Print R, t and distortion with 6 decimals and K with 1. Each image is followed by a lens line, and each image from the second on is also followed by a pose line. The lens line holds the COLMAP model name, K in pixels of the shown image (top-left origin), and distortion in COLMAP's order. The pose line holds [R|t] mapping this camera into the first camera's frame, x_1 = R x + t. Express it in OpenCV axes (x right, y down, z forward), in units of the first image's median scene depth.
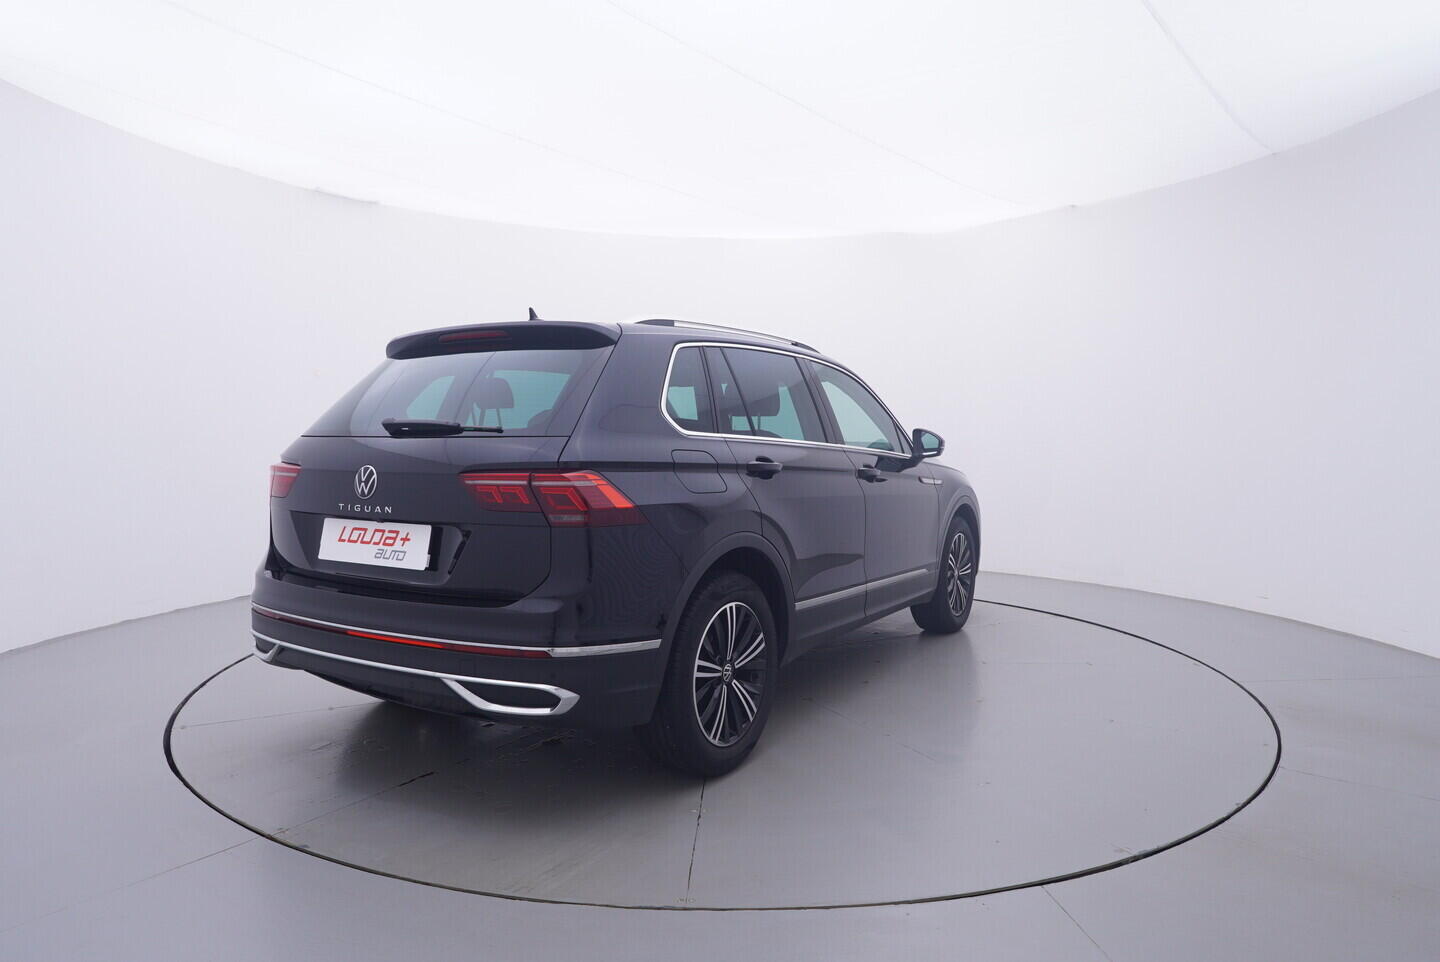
lens RADIAL K [[928.5, 0, 727.6], [0, 928.5, 478.9], [0, 0, 1]] dist [-0.004726, -0.007507]
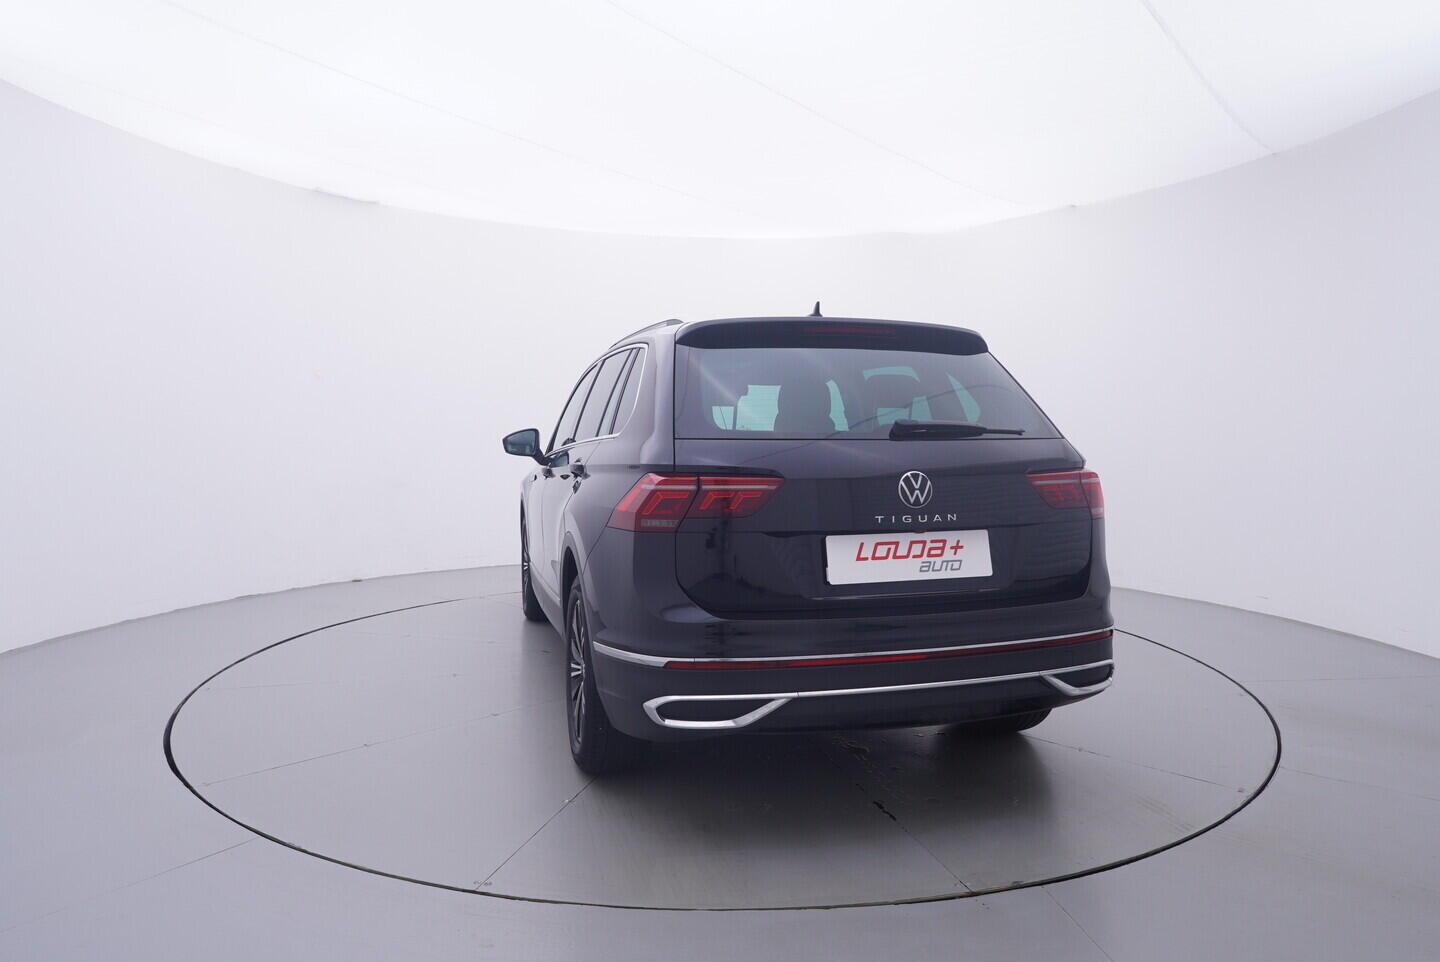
lens RADIAL K [[928.5, 0, 663.7], [0, 928.5, 462.1], [0, 0, 1]] dist [-0.004726, -0.007507]
pose [[0.669566, -0.029752, 0.742157, -1.051128], [0.034903, 0.999354, 0.008574, -0.034357], [-0.741932, 0.020163, 0.670172, 0.488007]]
